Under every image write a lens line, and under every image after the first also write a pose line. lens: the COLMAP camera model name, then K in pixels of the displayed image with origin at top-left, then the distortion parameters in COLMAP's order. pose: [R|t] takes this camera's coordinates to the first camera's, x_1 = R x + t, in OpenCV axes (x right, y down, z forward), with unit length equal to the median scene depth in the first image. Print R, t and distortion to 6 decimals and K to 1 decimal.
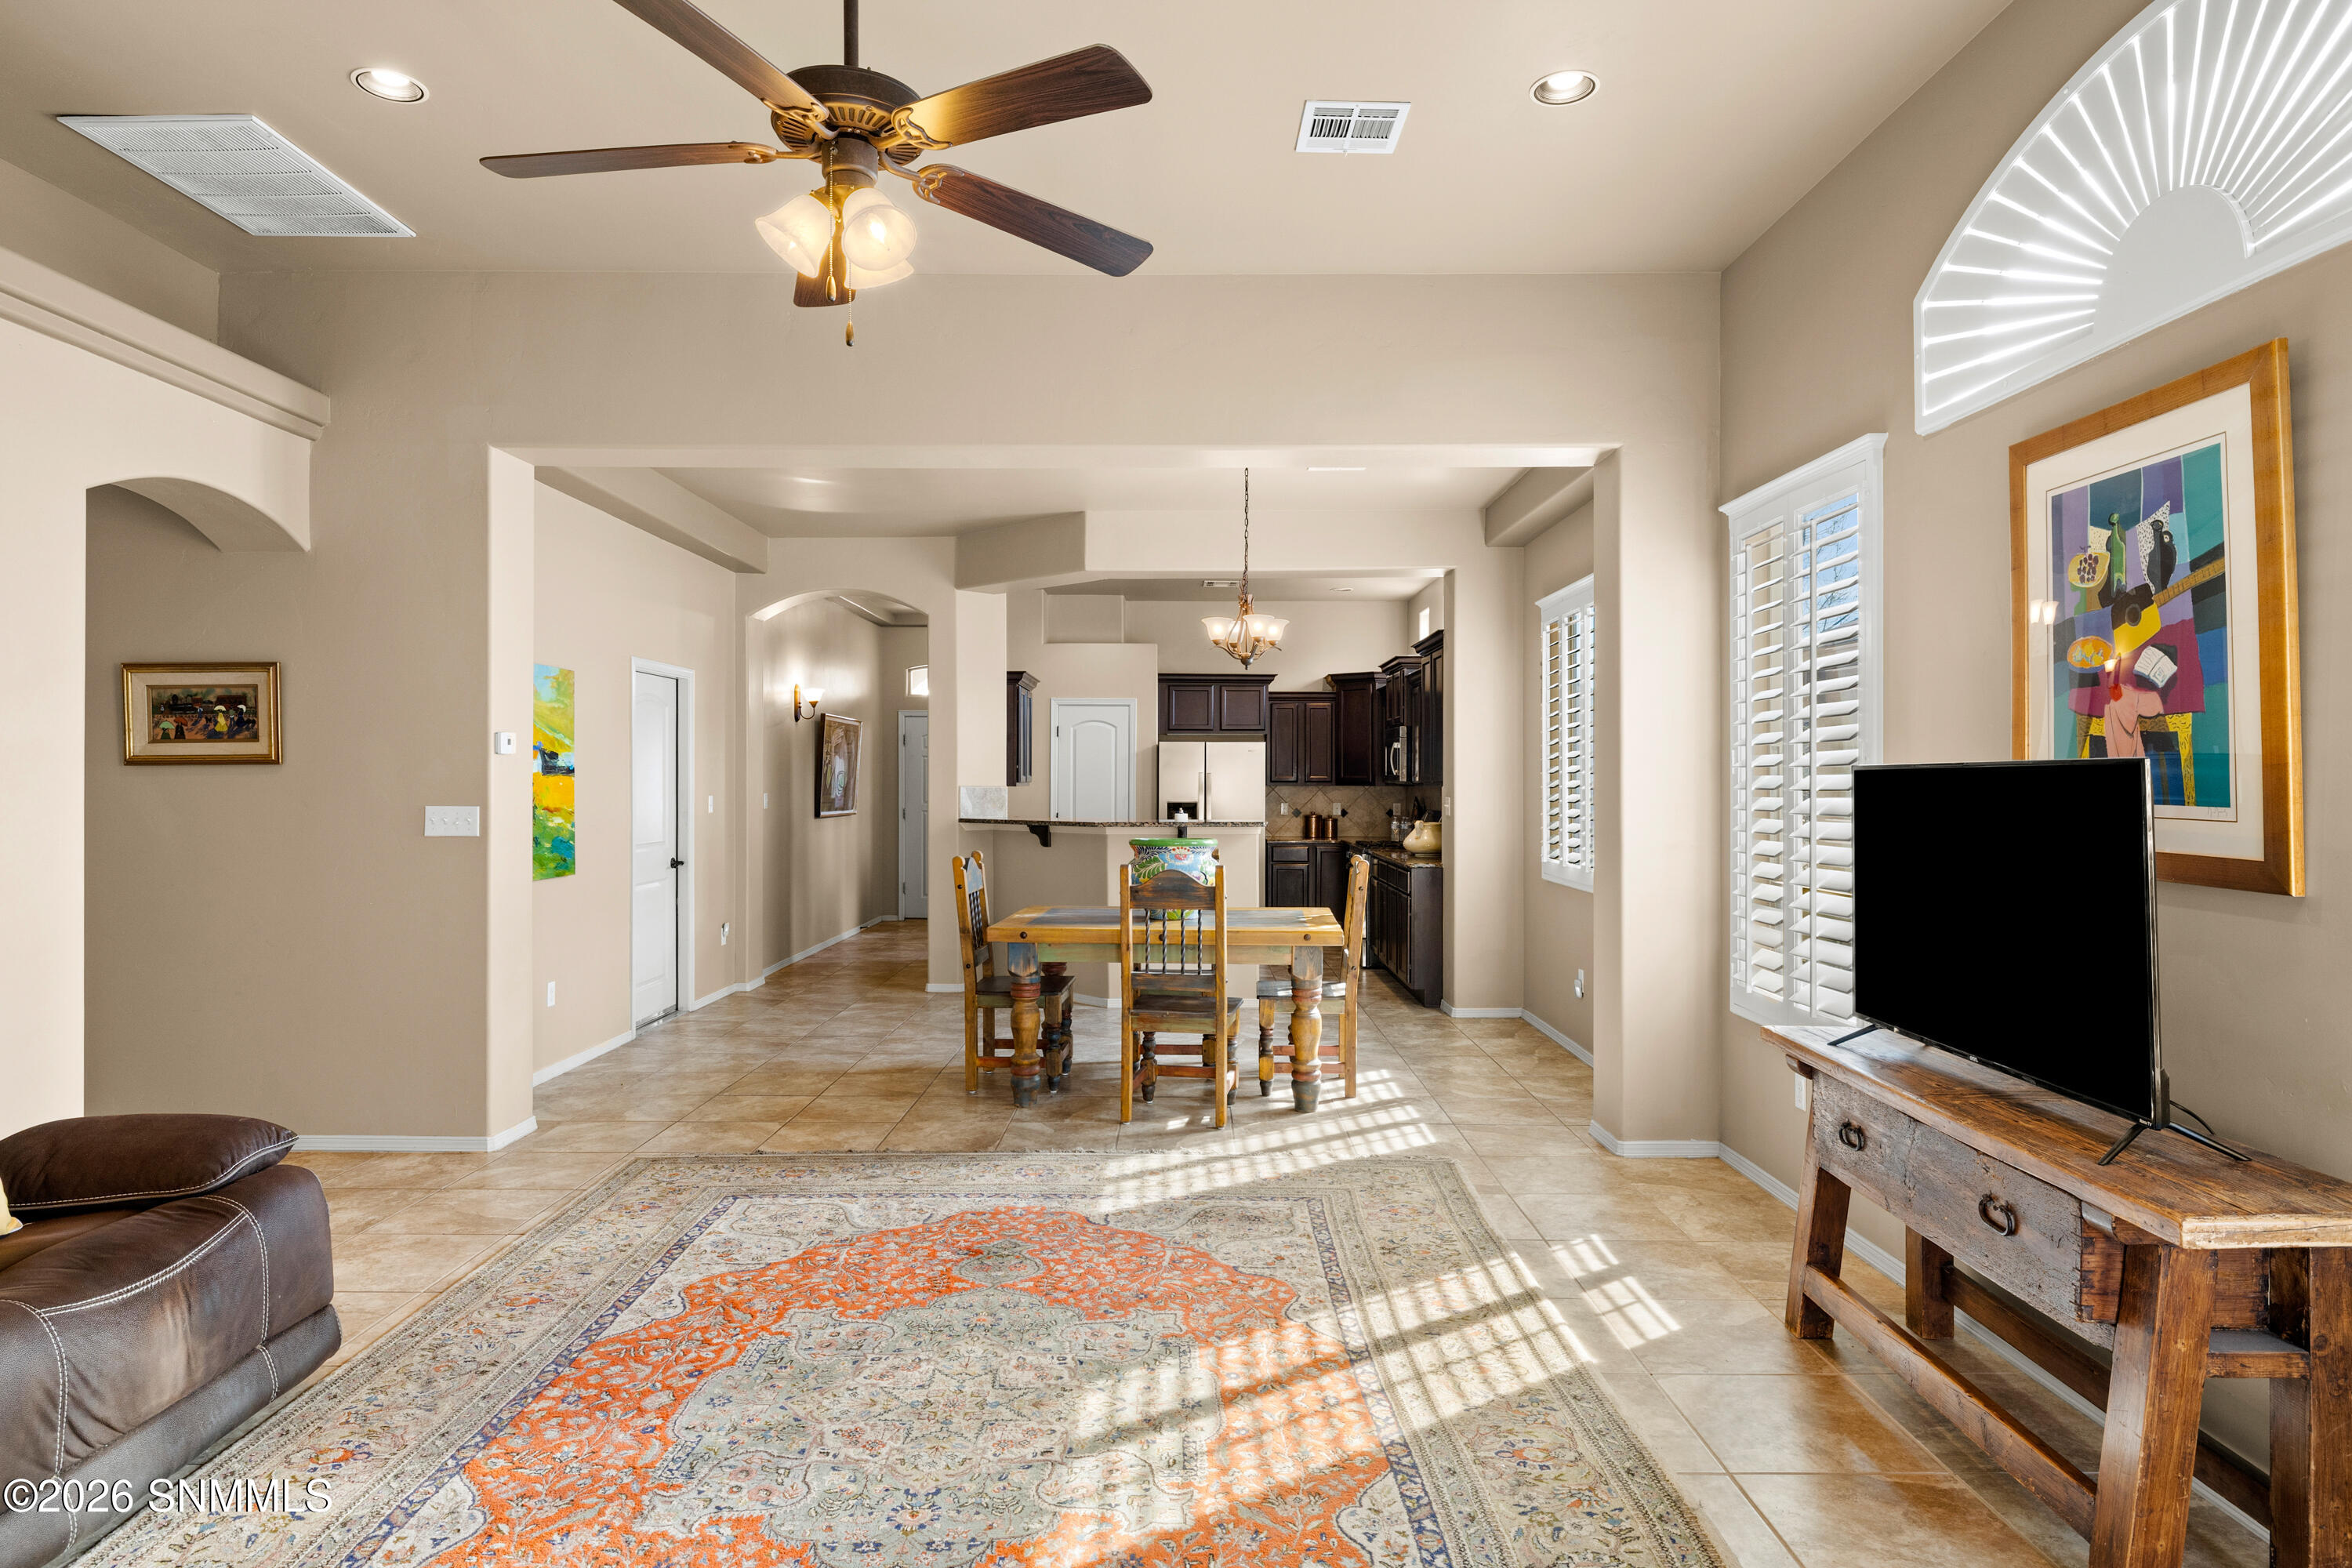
lens RADIAL K [[1338.3, 0, 1167.7], [0, 1338.3, 771.8], [0, 0, 1]] dist [0.000341, -0.002202]
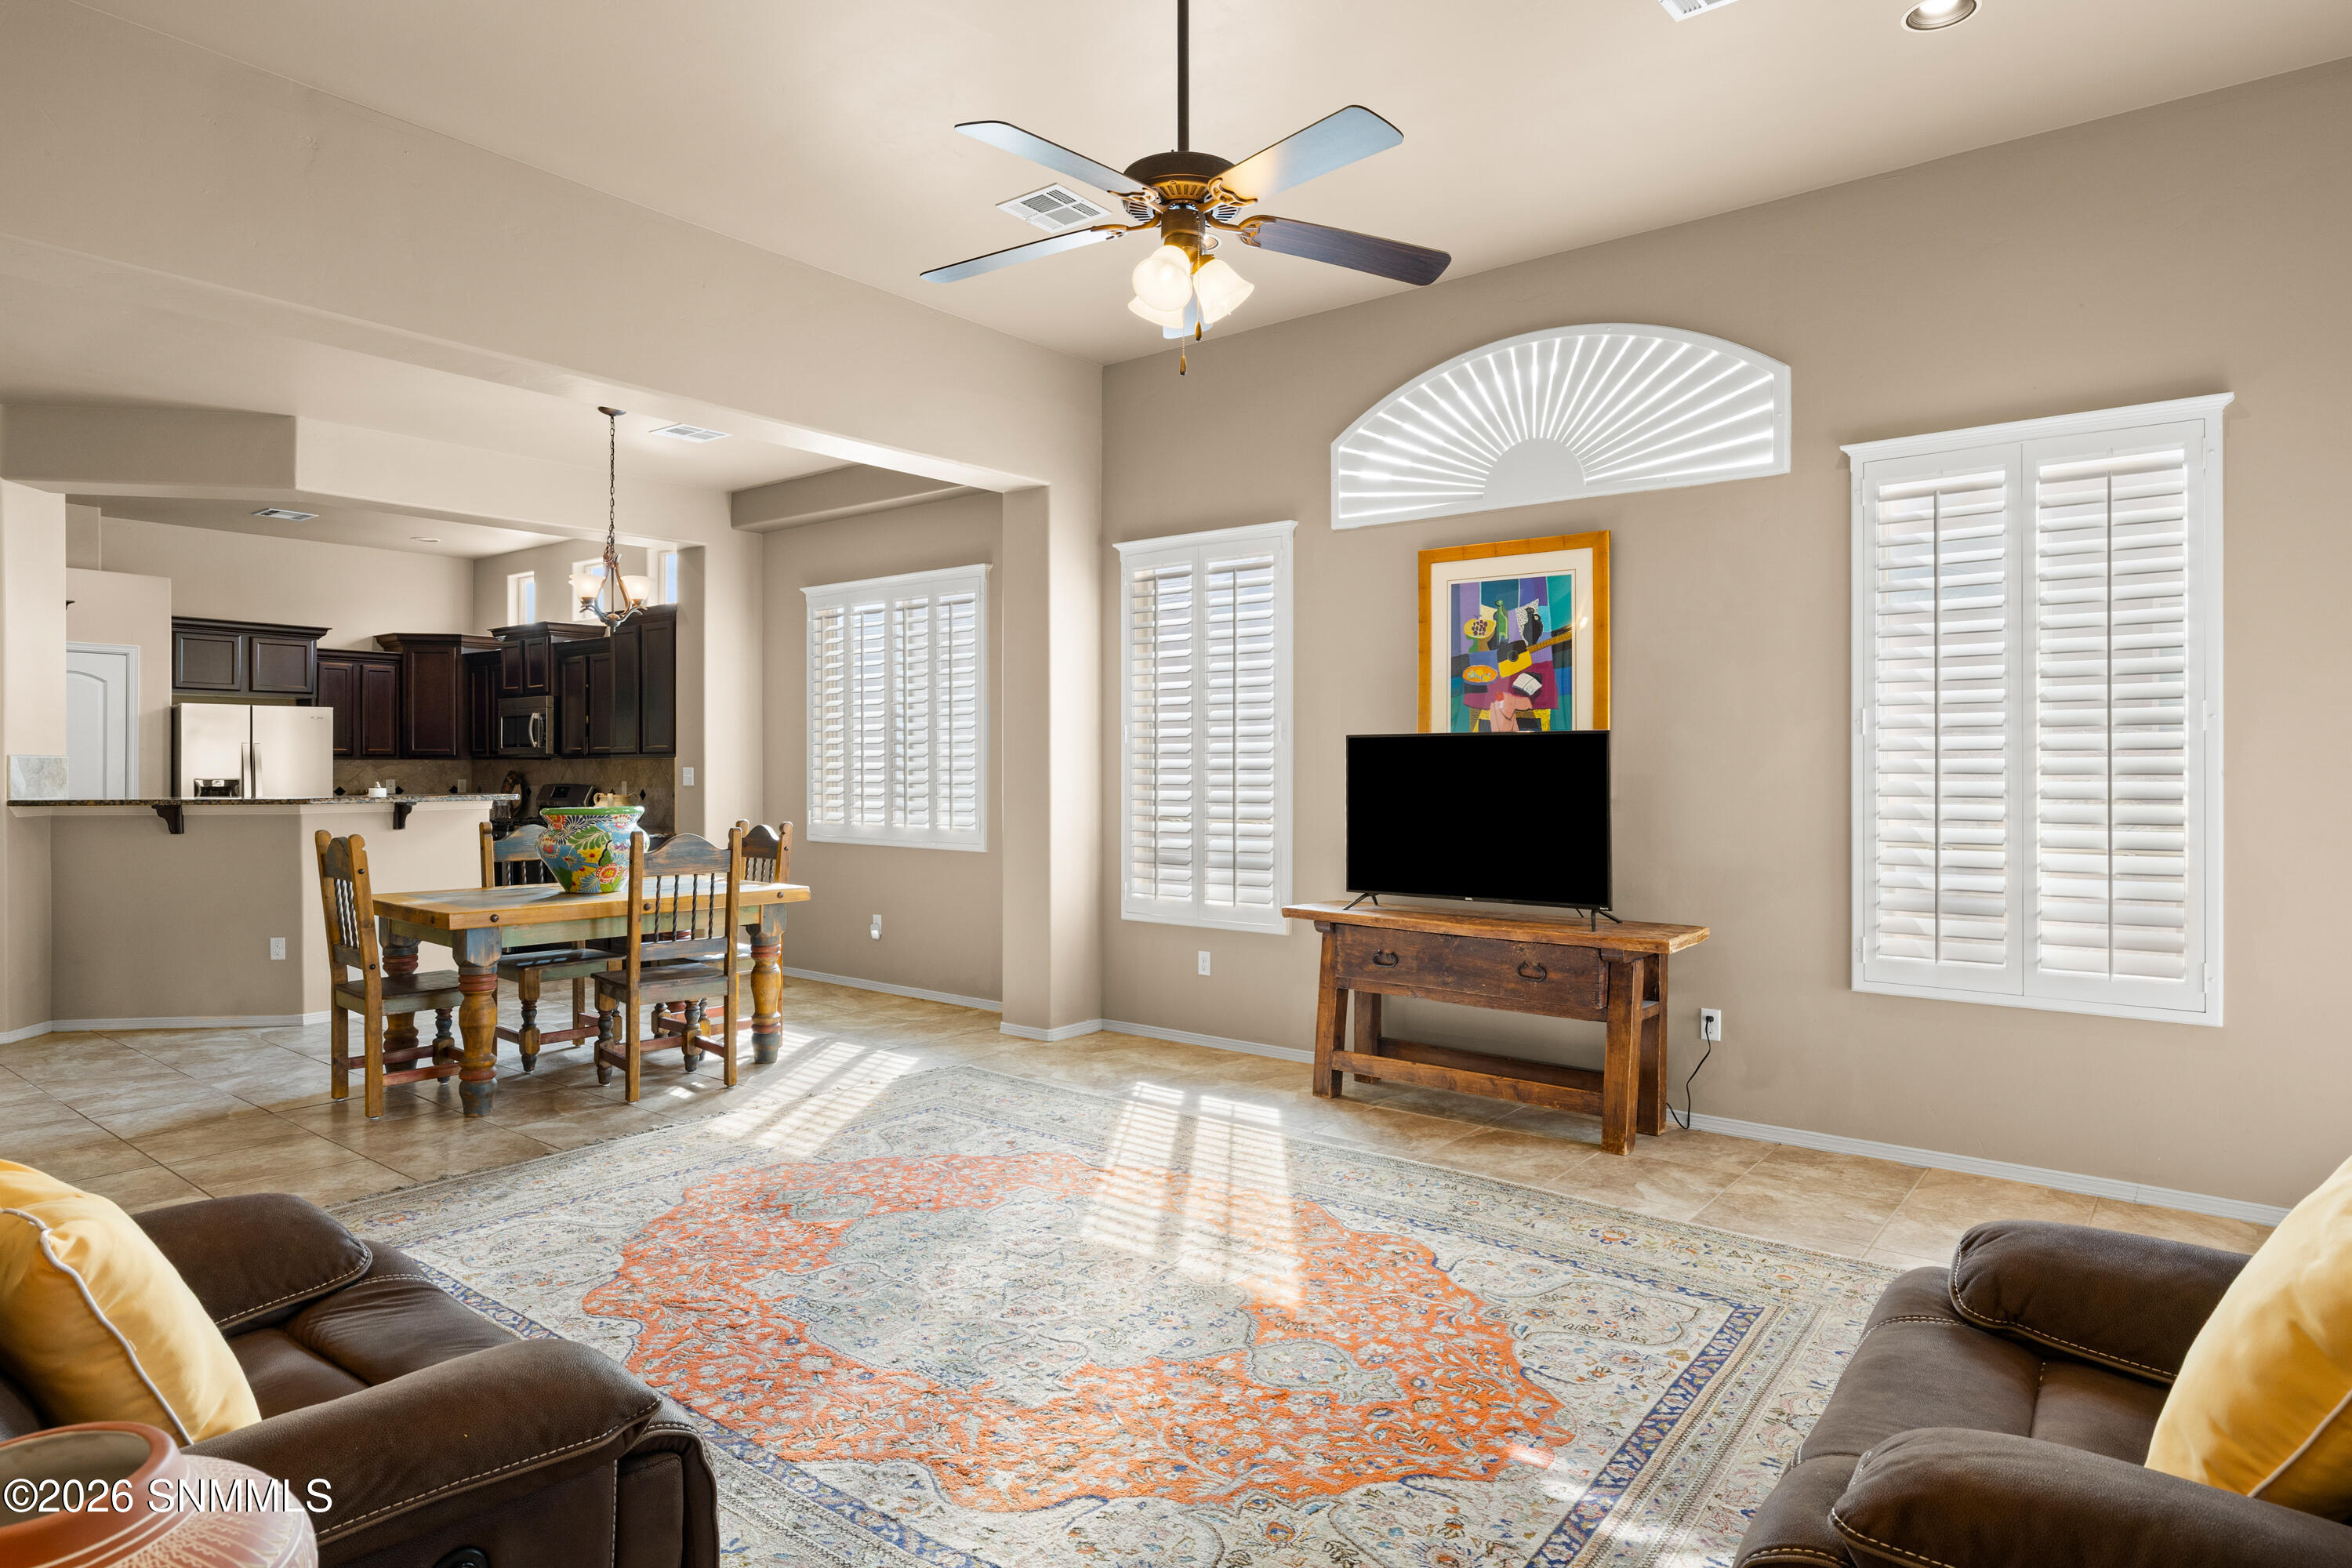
lens RADIAL K [[1338.3, 0, 1188.6], [0, 1338.3, 762.5], [0, 0, 1]] dist [0.000341, -0.002202]
pose [[0.613611, 0.000915, 0.789608, -0.718840], [-0.004802, 0.999985, 0.002573, 0.020927], [-0.789594, -0.005370, 0.613606, 0.139384]]
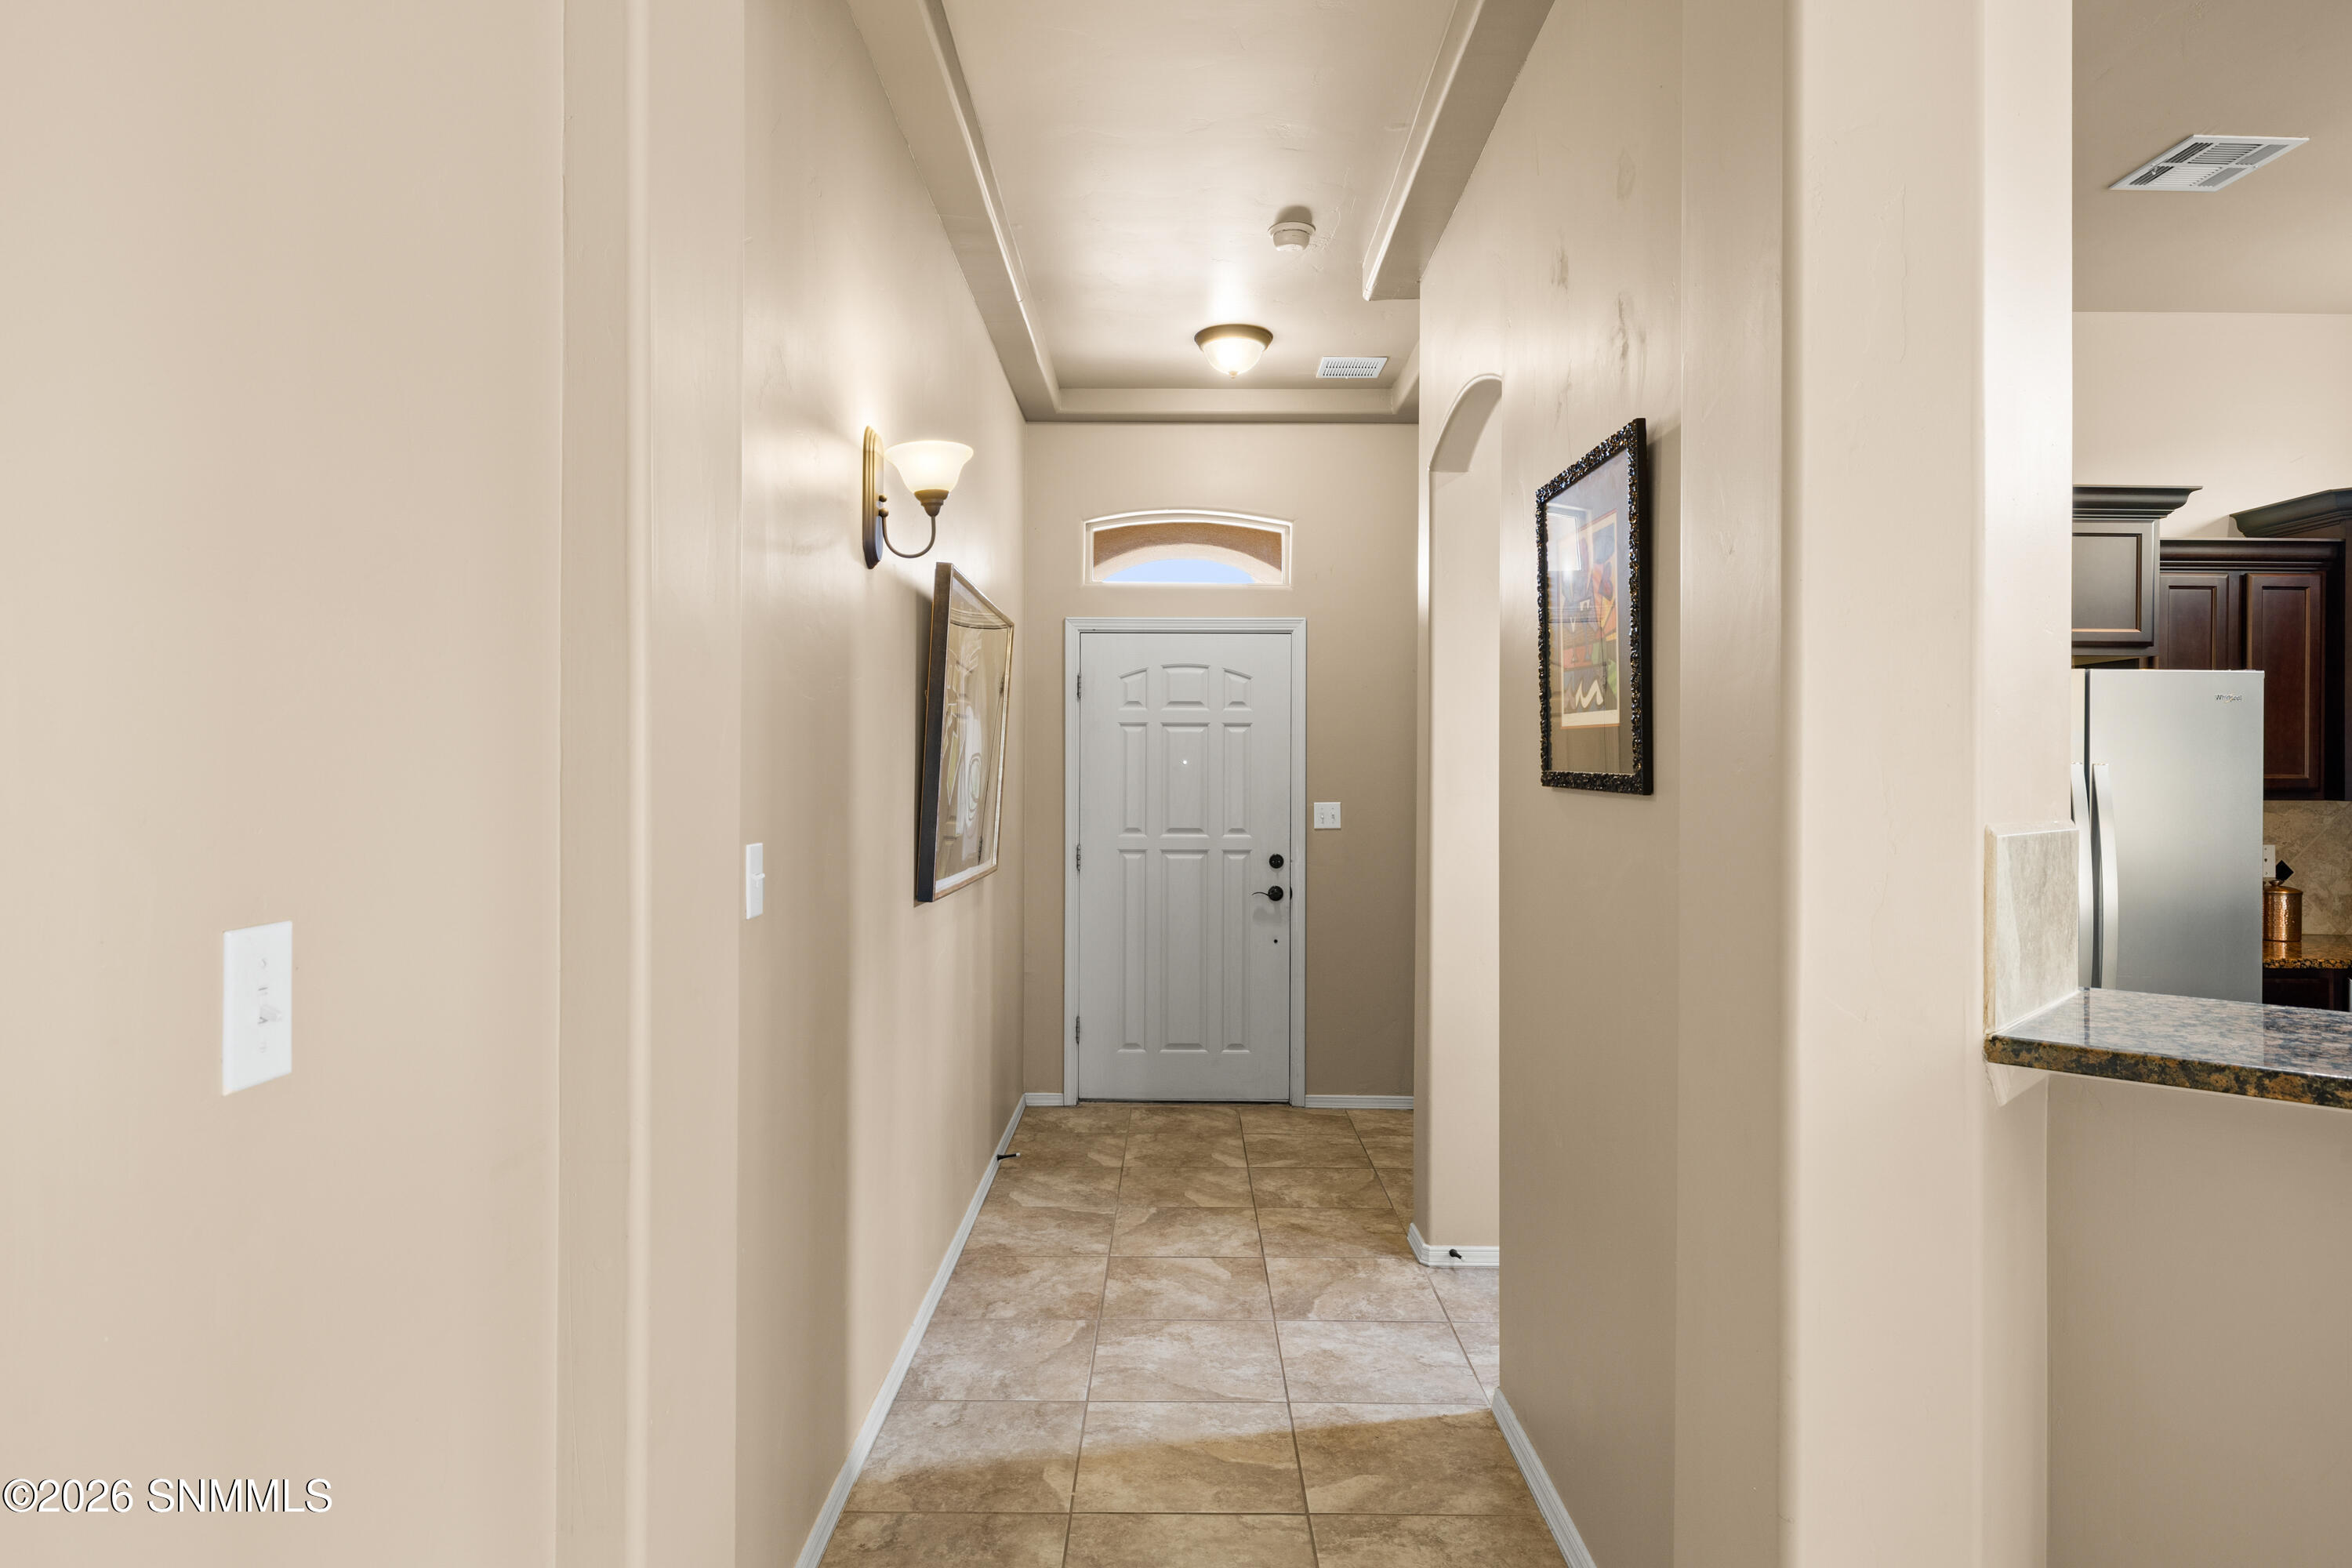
lens RADIAL K [[1338.3, 0, 1170.5], [0, 1338.3, 781.9], [0, 0, 1]] dist [0.000341, -0.002202]
pose [[0.999992, 0.003550, -0.002065, -0.537441], [-0.003526, 0.999930, 0.011329, 0.006500], [0.002105, -0.011322, 0.999934, 1.819458]]
